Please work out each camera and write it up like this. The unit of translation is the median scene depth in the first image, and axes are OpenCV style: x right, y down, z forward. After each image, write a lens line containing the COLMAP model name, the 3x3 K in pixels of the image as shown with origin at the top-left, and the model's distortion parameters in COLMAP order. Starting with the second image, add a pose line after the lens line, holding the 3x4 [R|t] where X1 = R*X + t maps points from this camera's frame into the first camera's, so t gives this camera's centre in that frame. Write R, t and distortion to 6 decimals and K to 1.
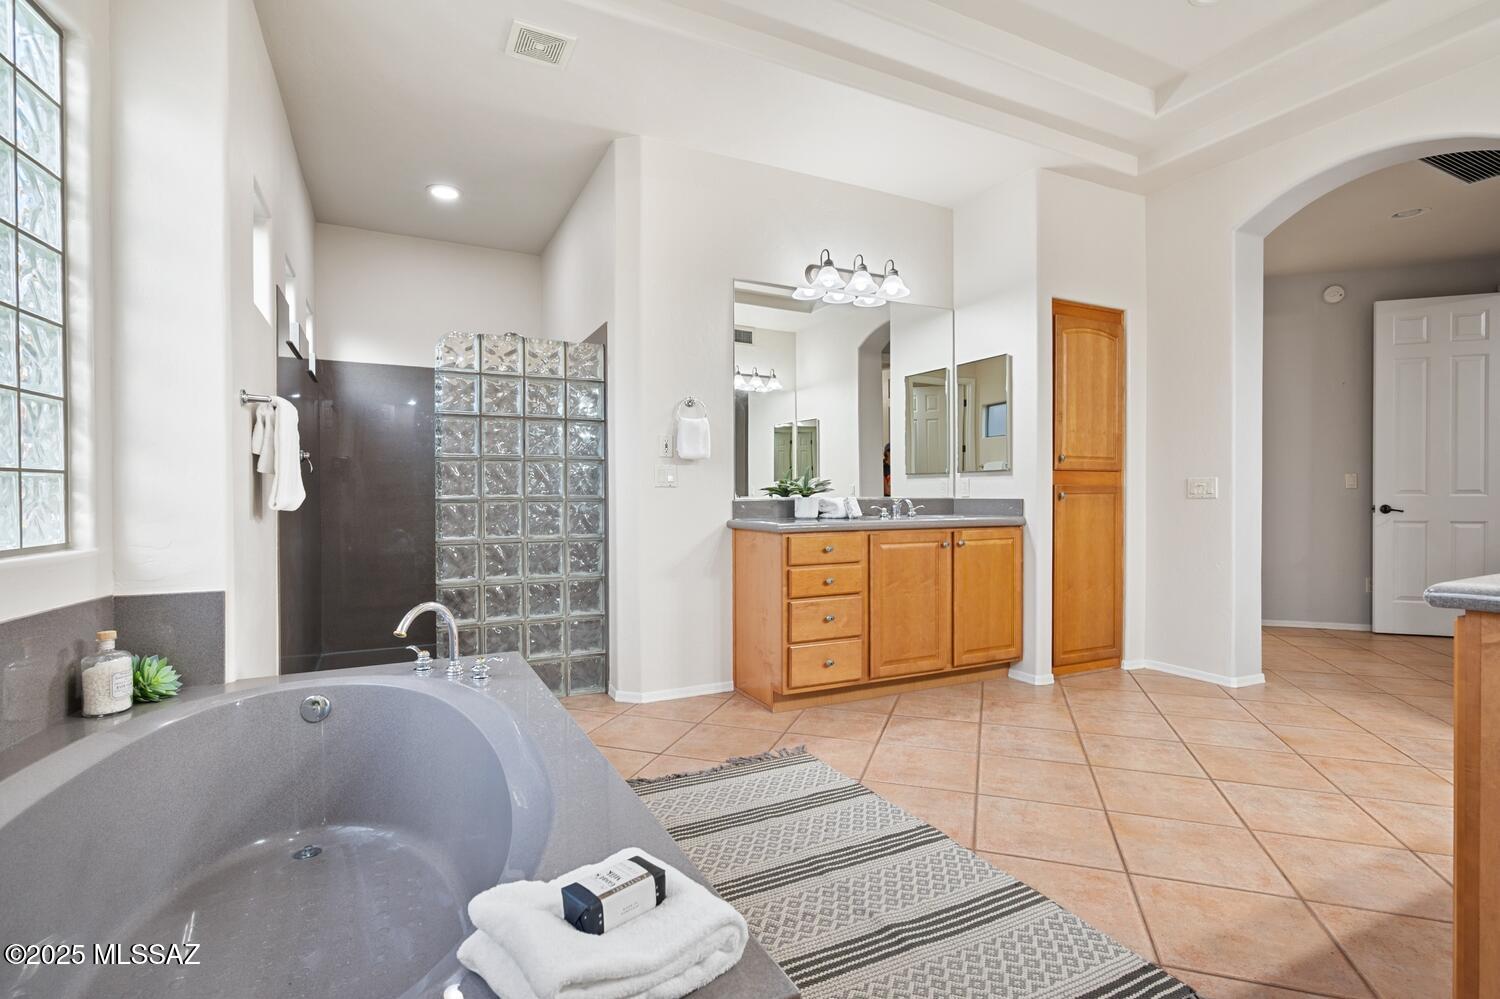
lens RADIAL K [[724.7, 0, 750.6], [0, 724.7, 502.1], [0, 0, 1]] dist [-0.004851, 0.000536]
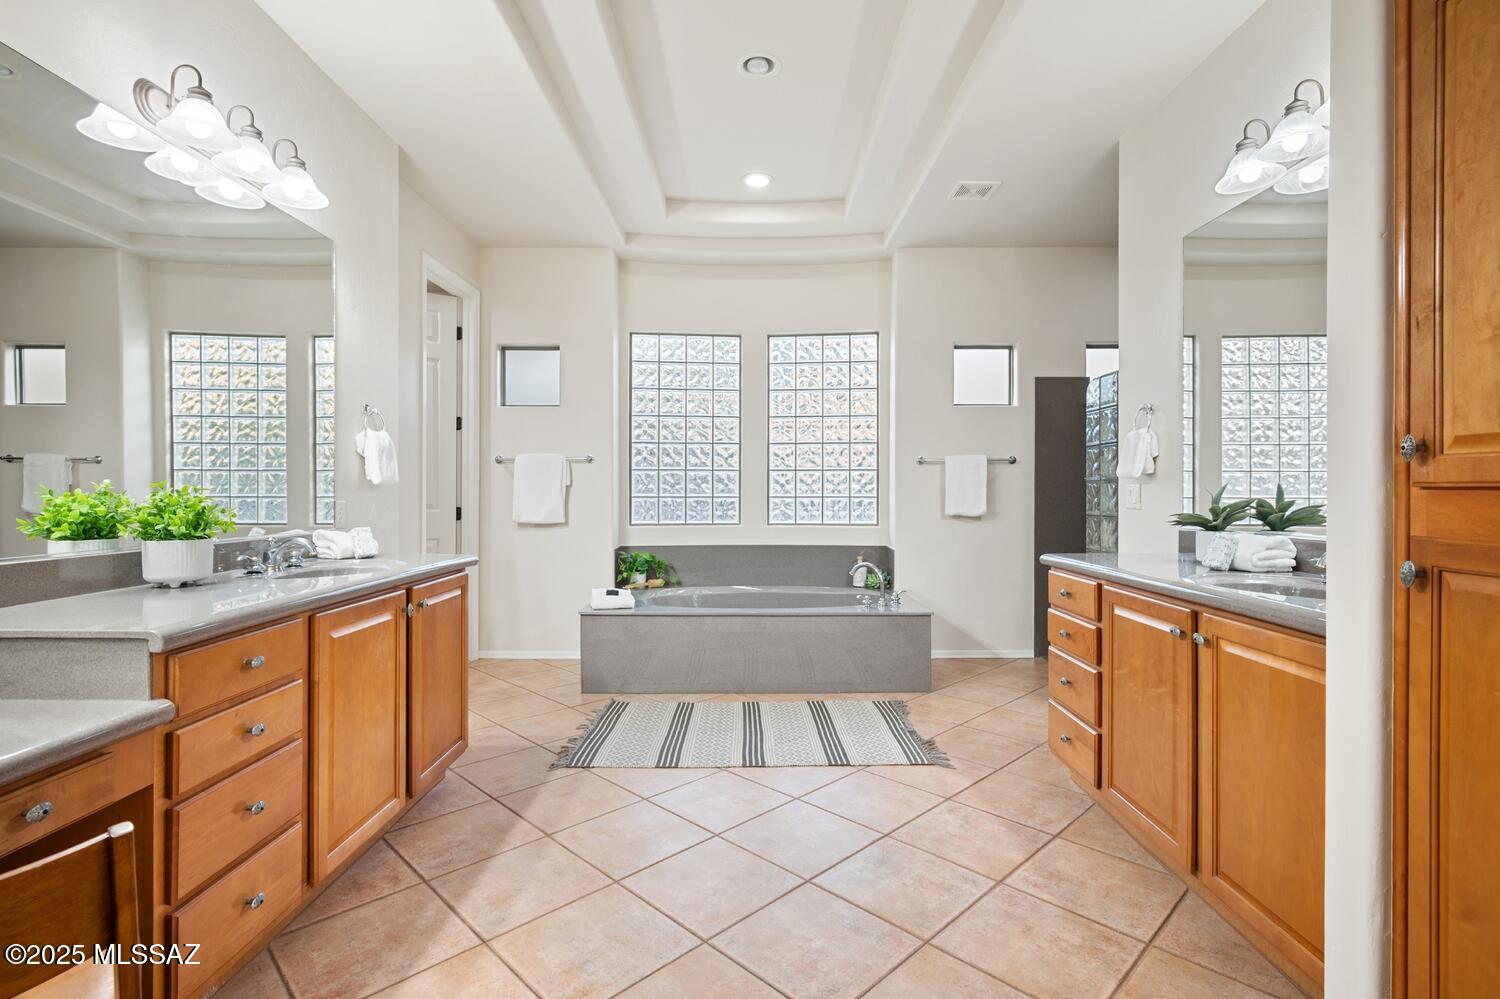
lens RADIAL K [[724.7, 0, 749.8], [0, 724.7, 491.5], [0, 0, 1]] dist [-0.004851, 0.000536]
pose [[-0.455135, 0.007301, -0.890393, 1.116640], [-0.007384, 0.999901, 0.011974, -0.063354], [0.890392, 0.012024, -0.455036, 1.212796]]
